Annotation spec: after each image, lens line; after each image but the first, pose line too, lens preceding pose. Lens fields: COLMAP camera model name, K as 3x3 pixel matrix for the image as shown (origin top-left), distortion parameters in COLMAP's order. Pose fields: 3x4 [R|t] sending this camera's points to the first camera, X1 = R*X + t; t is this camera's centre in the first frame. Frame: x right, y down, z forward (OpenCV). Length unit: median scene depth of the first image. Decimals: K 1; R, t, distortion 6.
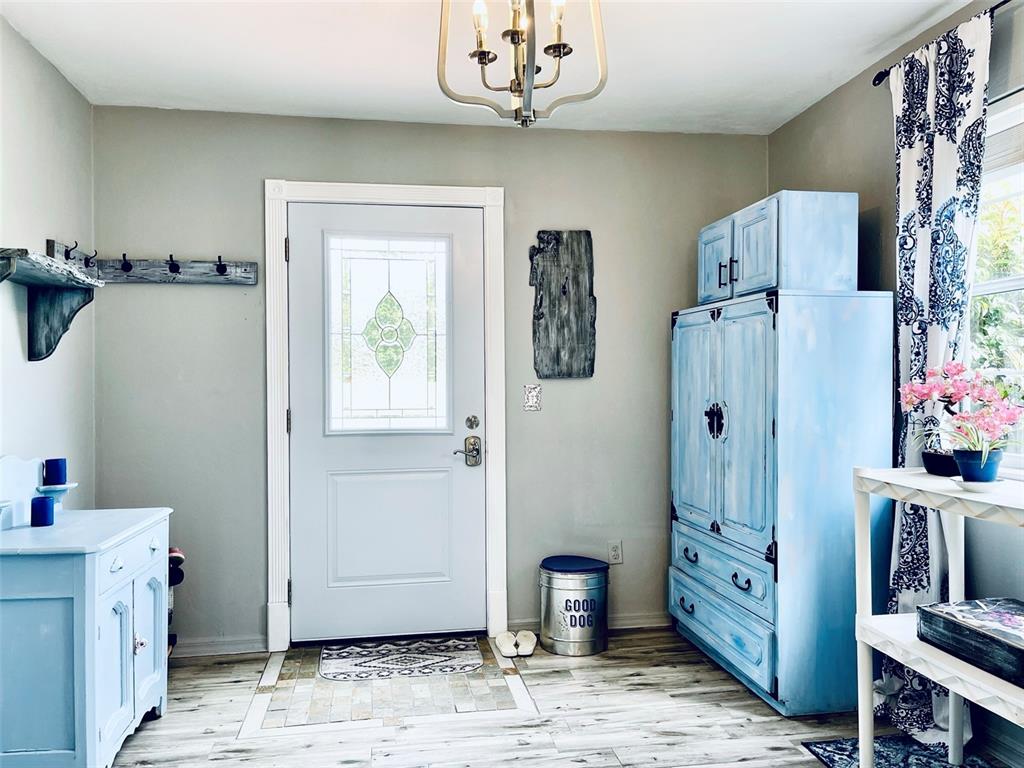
lens RADIAL K [[775.8, 0, 515.6], [0, 775.8, 381.5], [0, 0, 1]] dist [0.071362, -0.101849]
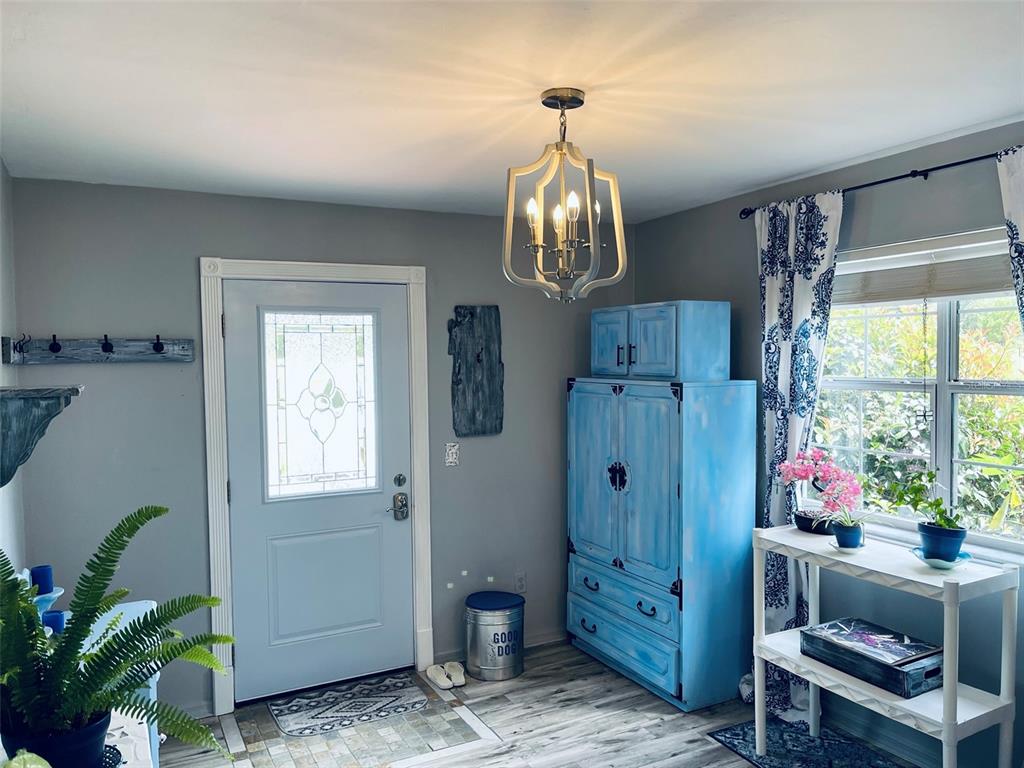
lens RADIAL K [[775.8, 0, 515.6], [0, 775.8, 381.5], [0, 0, 1]] dist [0.071362, -0.101849]
pose [[0.950914, -0.017321, 0.308971, -0.271566], [0.005616, 0.999234, 0.038733, -0.146987], [-0.309405, -0.035096, 0.950282, -0.105152]]
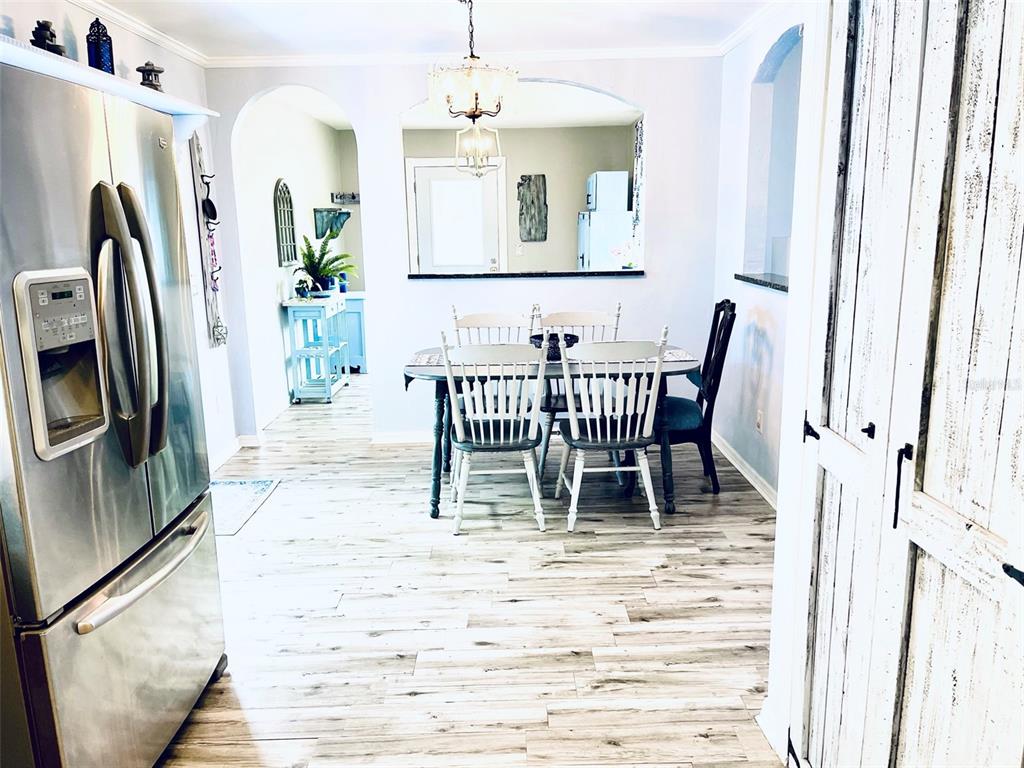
lens RADIAL K [[803.0, 0, 517.2], [0, 803.0, 386.6], [0, 0, 1]] dist [0.069843, -0.089204]
pose [[0.987143, 0.024229, -0.157991, 0.466632], [0.008952, 0.978512, 0.205997, -0.087078], [0.159587, -0.204763, 0.965714, -1.616797]]
